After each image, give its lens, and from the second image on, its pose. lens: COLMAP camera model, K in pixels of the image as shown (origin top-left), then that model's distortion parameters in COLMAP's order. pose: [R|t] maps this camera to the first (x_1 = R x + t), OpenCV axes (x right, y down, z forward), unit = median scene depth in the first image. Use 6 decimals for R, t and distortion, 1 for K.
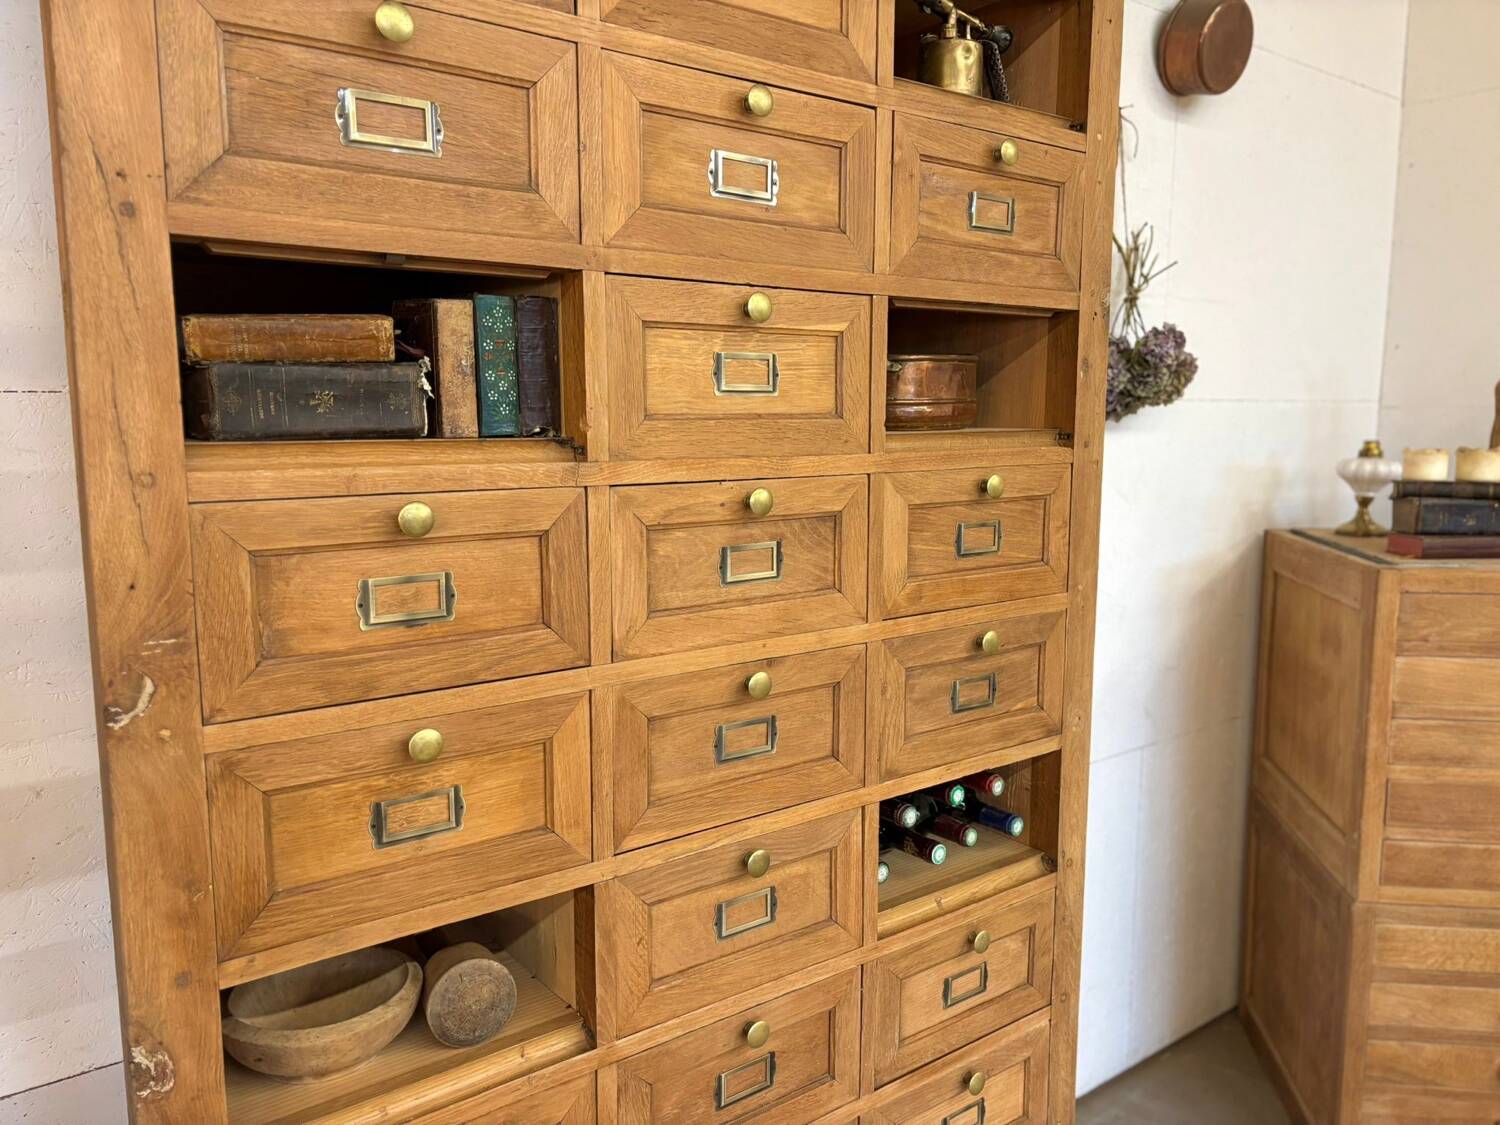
lens RADIAL K [[1136.9, 0, 766.3], [0, 1136.9, 567.1], [0, 0, 1]] dist [0.053147, -0.061386]
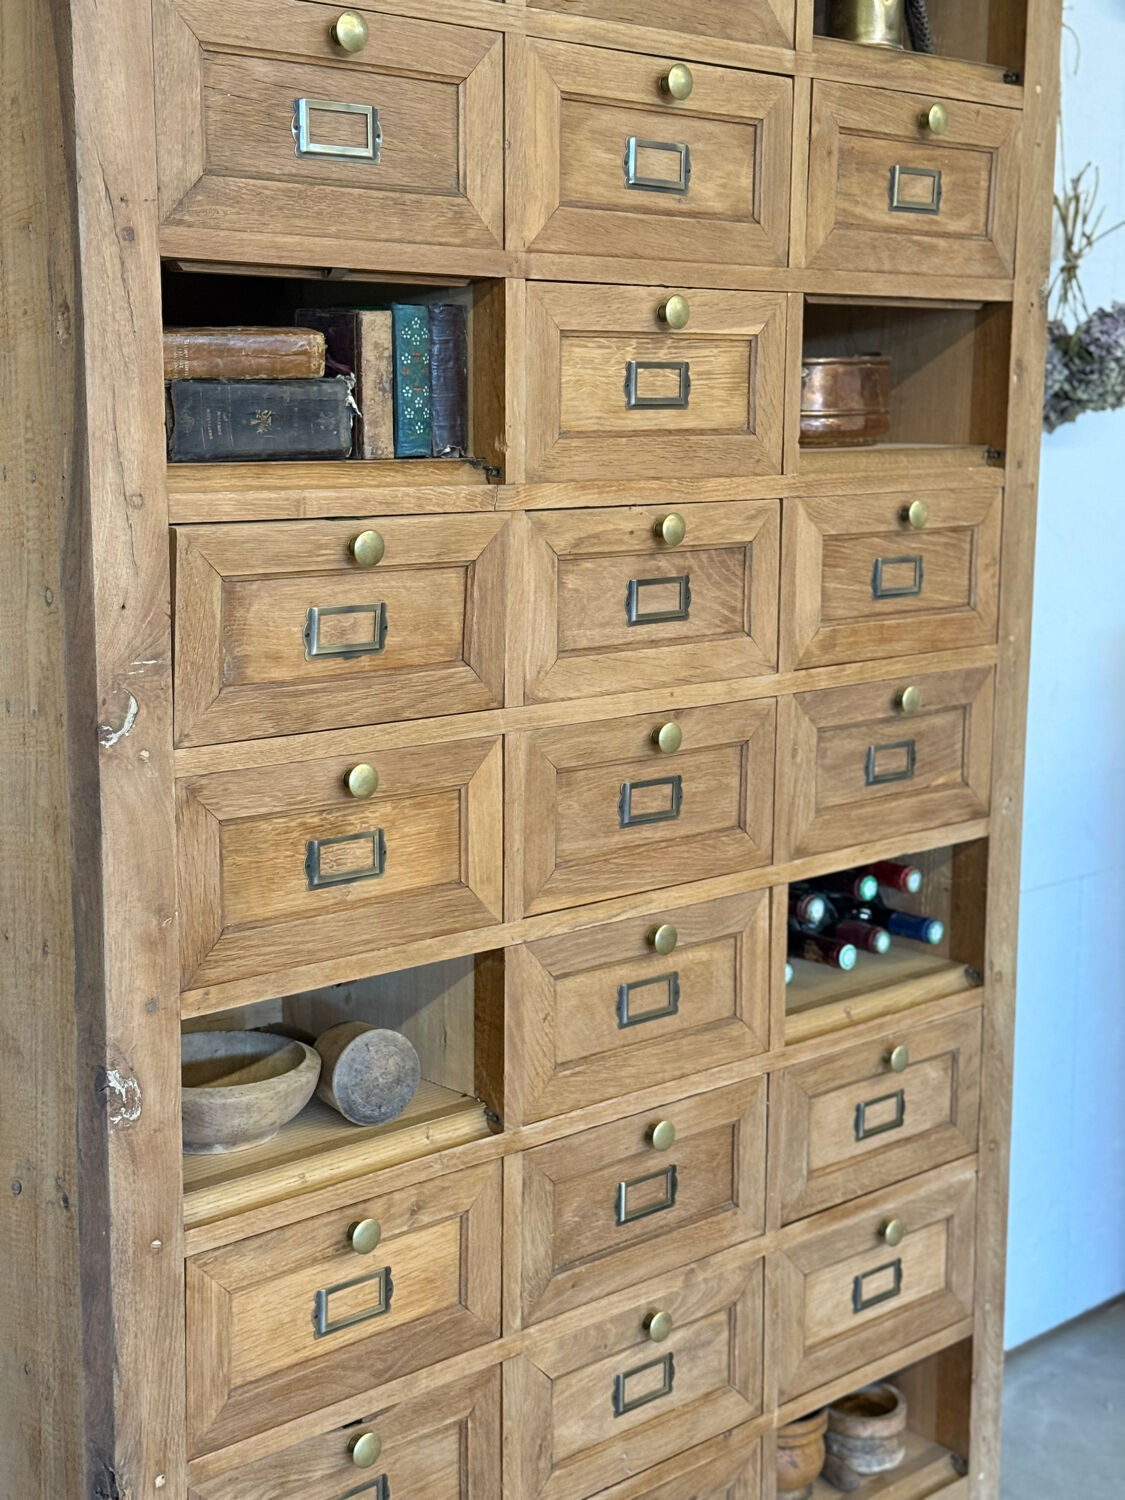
lens RADIAL K [[2104.7, 0, 562.1], [0, 2104.7, 752.5], [0, 0, 1]] dist [0.122787, 0.000000]
pose [[0.996351, -0.012116, 0.084491, -0.231671], [0.009727, 0.999543, 0.028636, 0.068709], [-0.084799, -0.027709, 0.996013, -0.643818]]
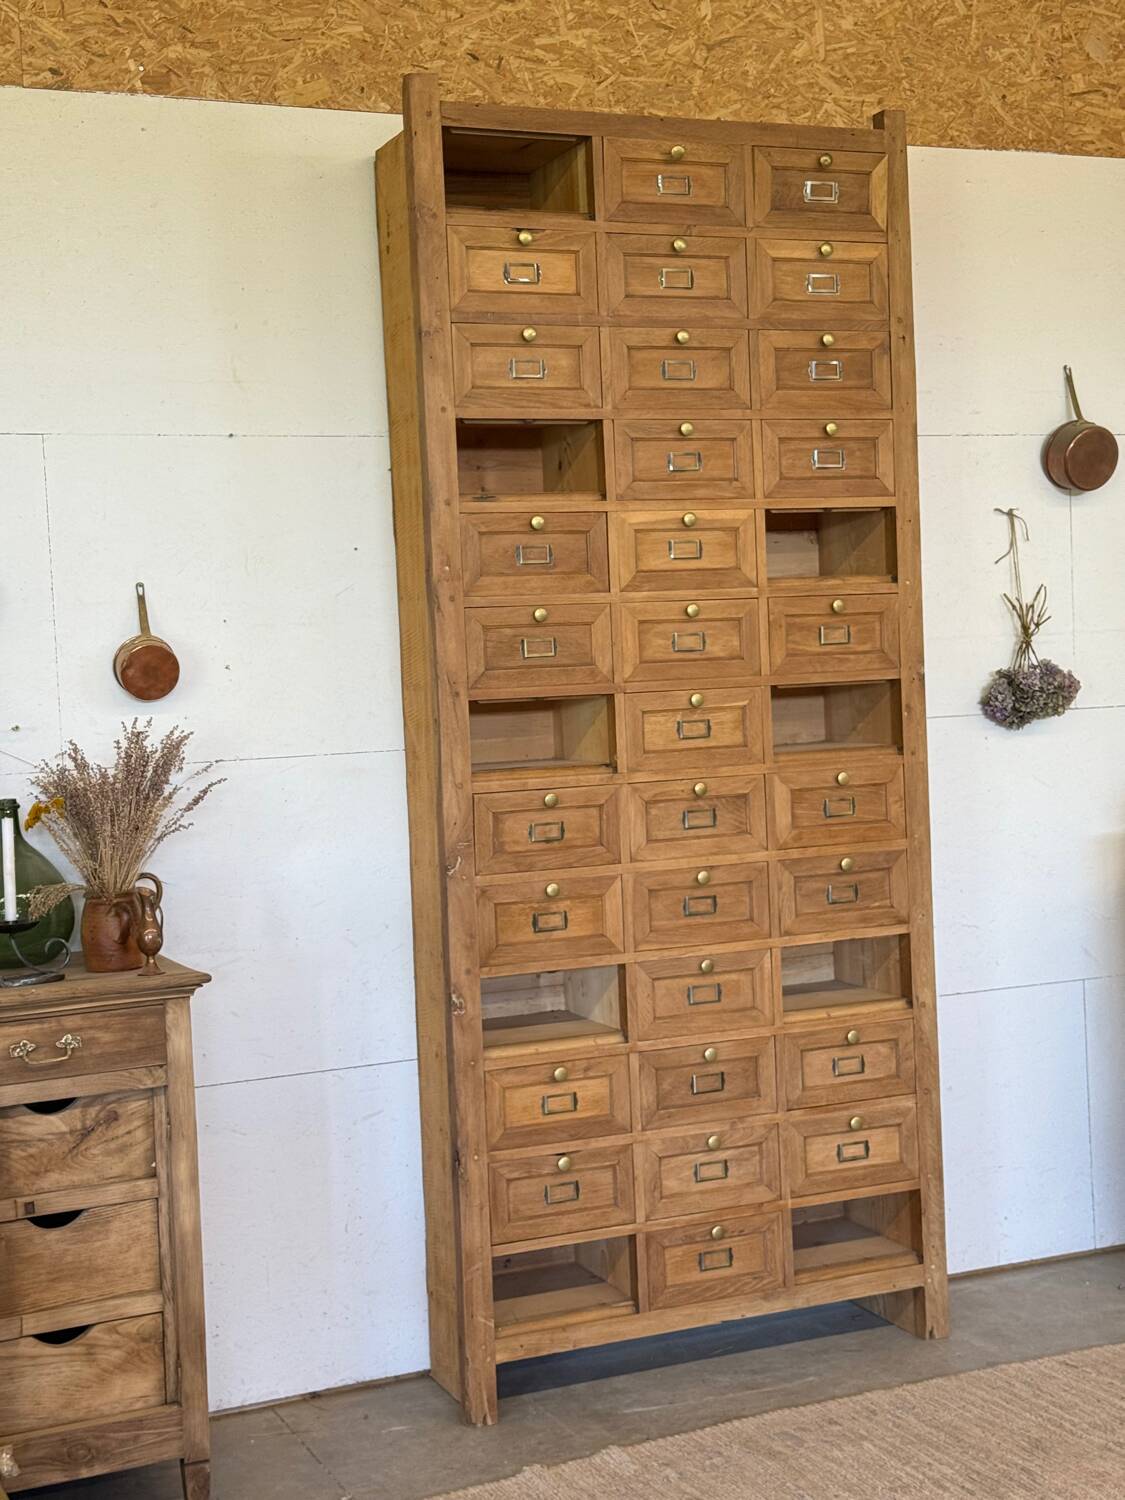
lens RADIAL K [[2104.7, 0, 561.5], [0, 2104.7, 753.8], [0, 0, 1]] dist [0.122787, 0.000000]
pose [[0.967342, -0.032121, -0.251431, 0.724976], [0.009440, 0.995815, -0.090900, 0.228953], [0.253298, 0.085558, 0.963597, -2.826752]]
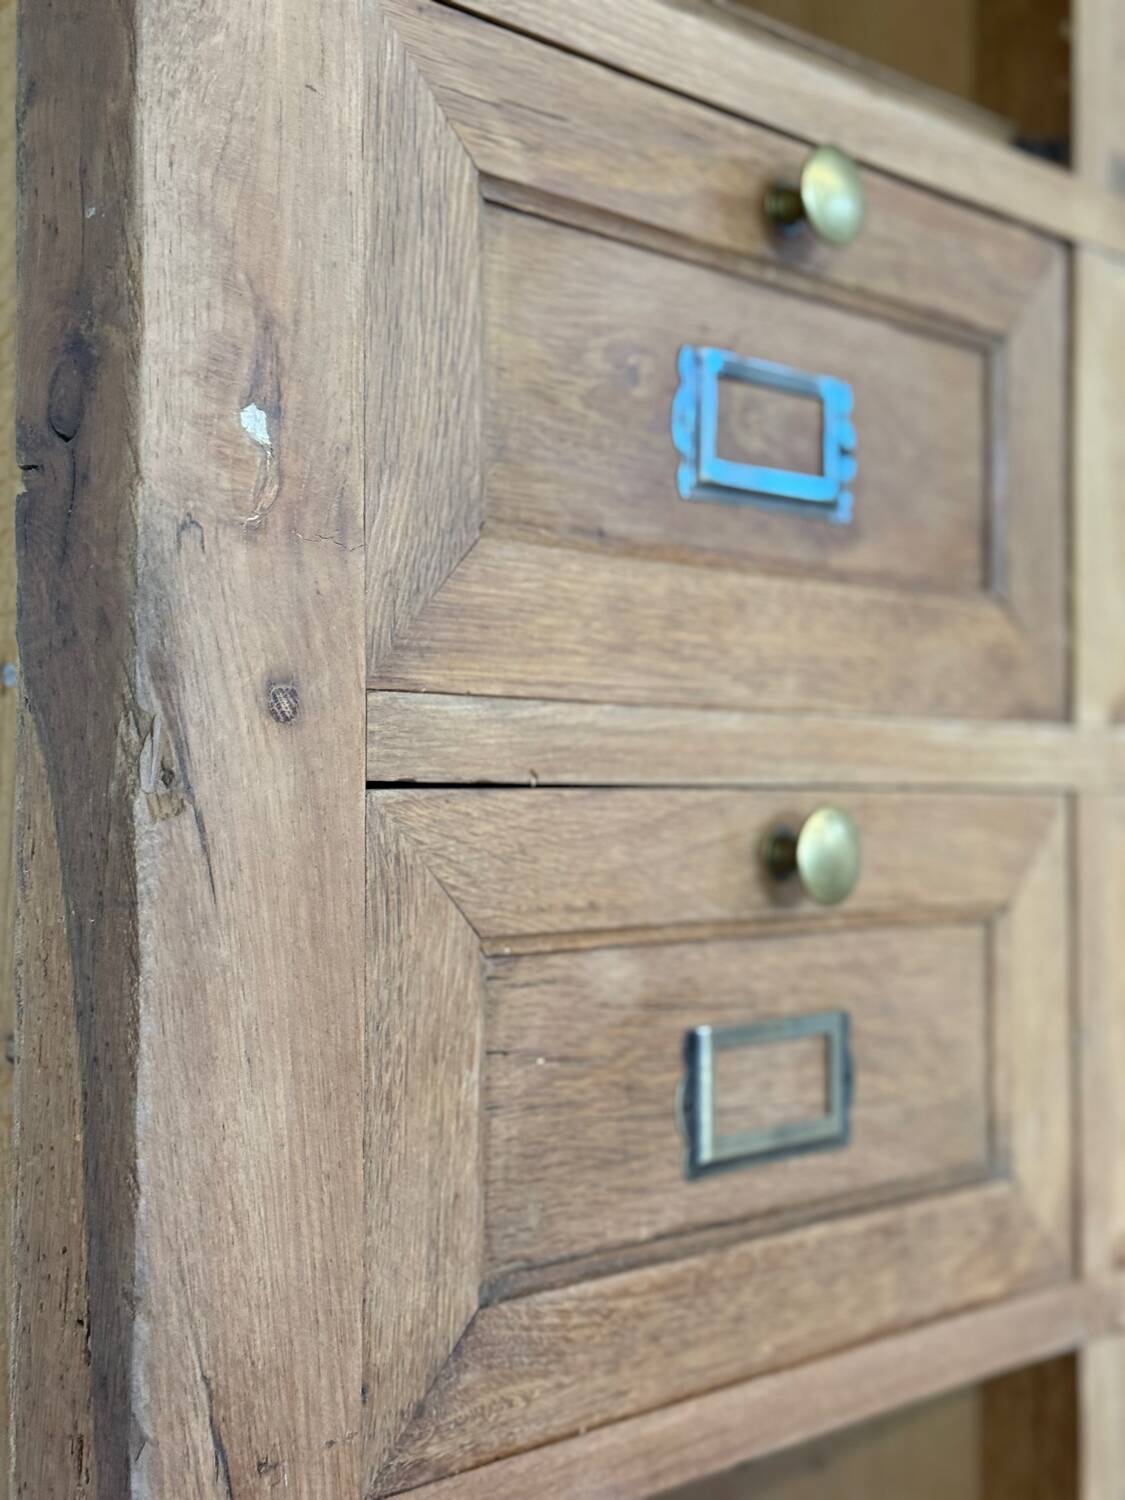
lens RADIAL K [[2104.7, 0, 560.2], [0, 2104.7, 756.3], [0, 0, 1]] dist [0.122787, 0.000000]
pose [[0.987357, -0.000013, 0.158514, -0.393467], [0.026001, 0.986469, -0.161874, -0.300226], [-0.156367, 0.163949, 0.973997, 0.252775]]
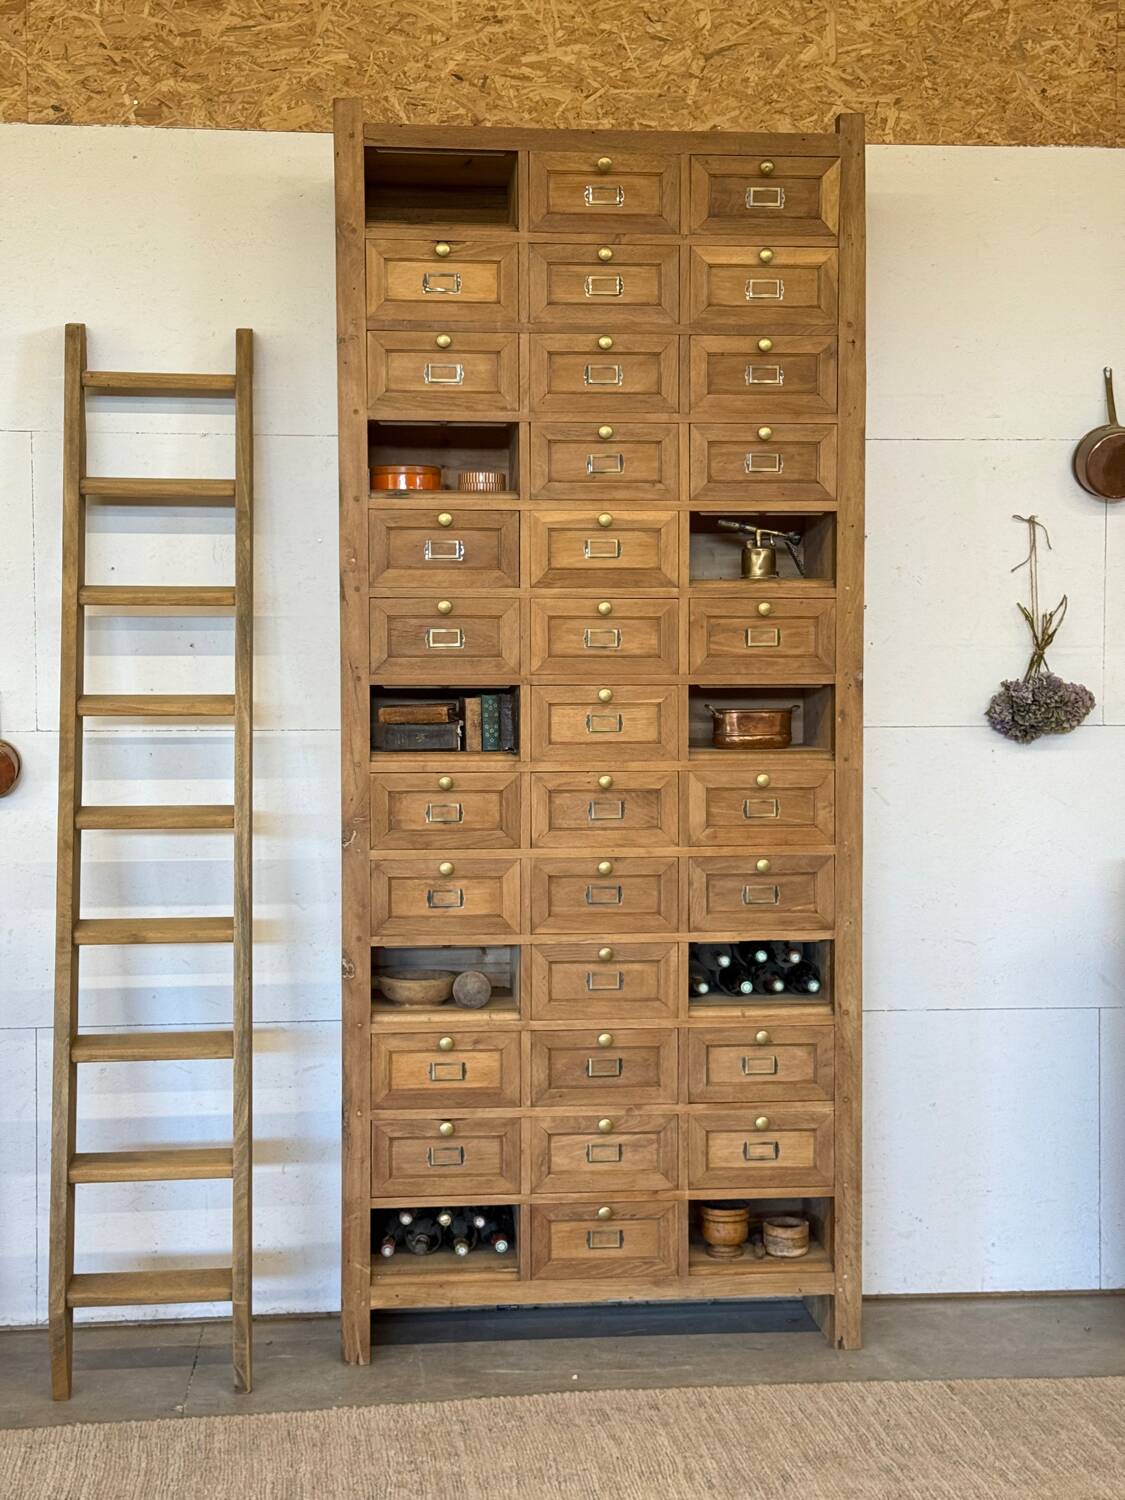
lens RADIAL K [[2104.7, 0, 566.2], [0, 2104.7, 751.4], [0, 0, 1]] dist [0.122787, 0.000000]
pose [[0.847103, 0.018415, -0.531110, 2.053127], [-0.071374, 0.994287, -0.079364, 0.208084], [0.526615, 0.105137, 0.843578, -2.429844]]
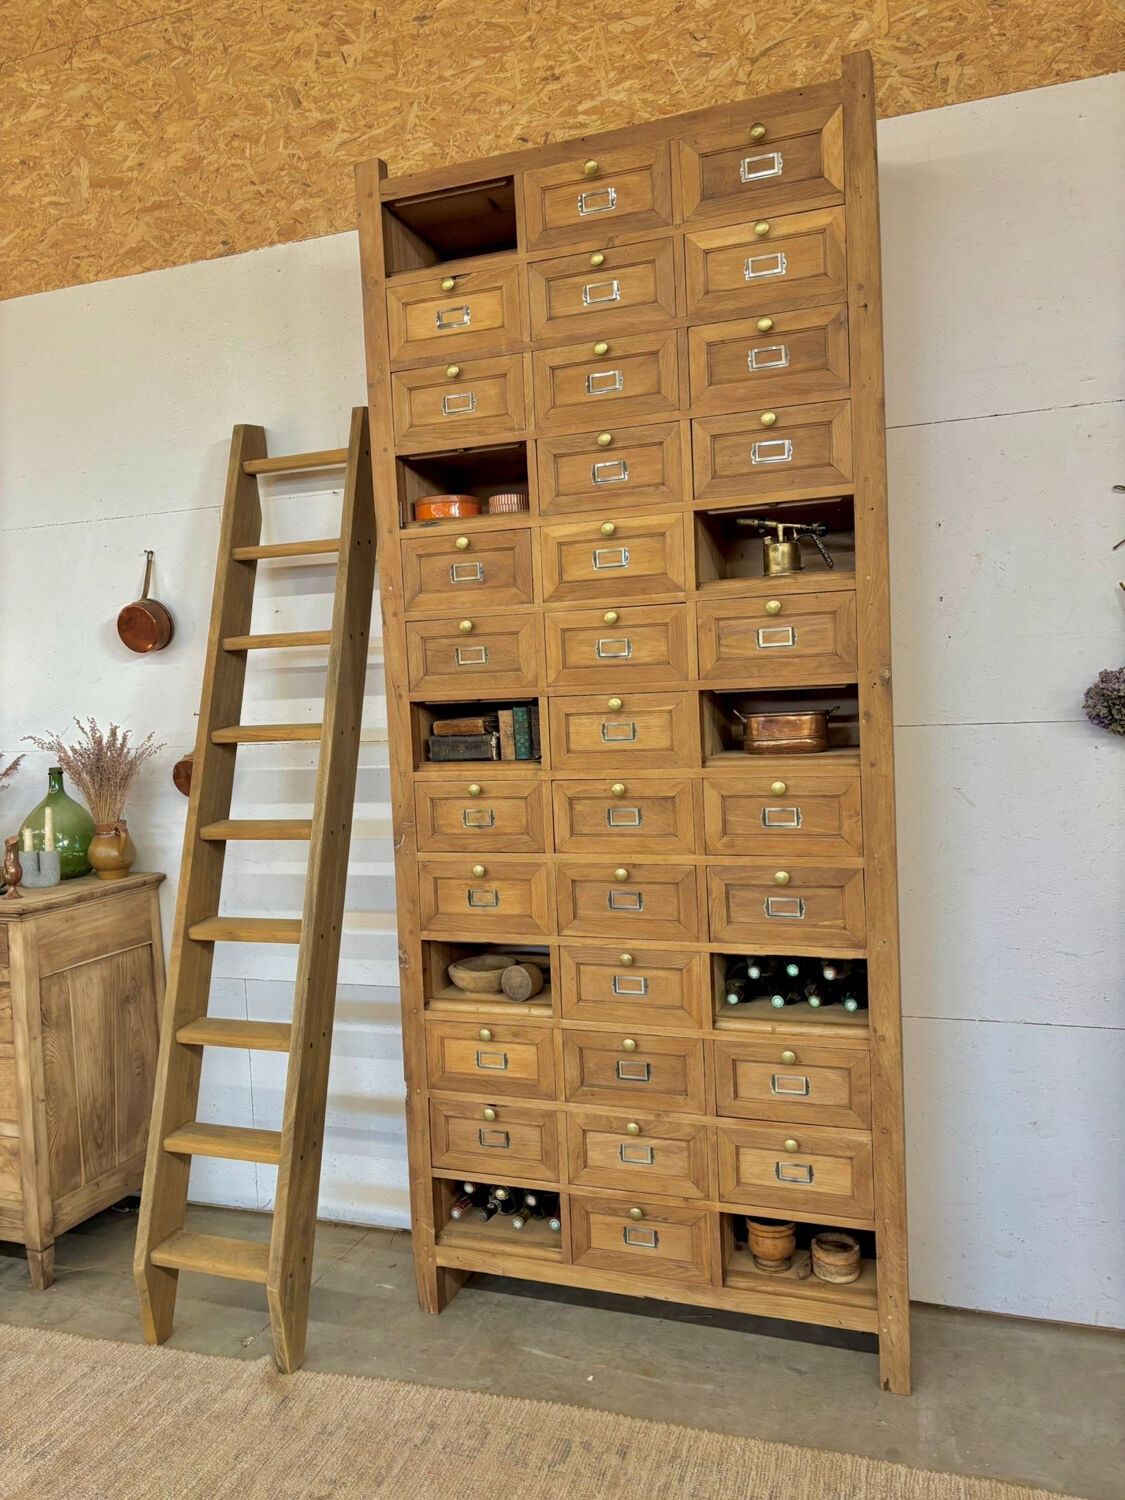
lens RADIAL K [[1136.9, 0, 555.9], [0, 1136.9, 744.2], [0, 0, 1]] dist [0.053147, -0.061386]
pose [[0.528766, 0.018763, -0.848560, 1.770589], [-0.074750, 0.996900, -0.024536, -0.082048], [0.845470, 0.076404, 0.528529, -0.267421]]
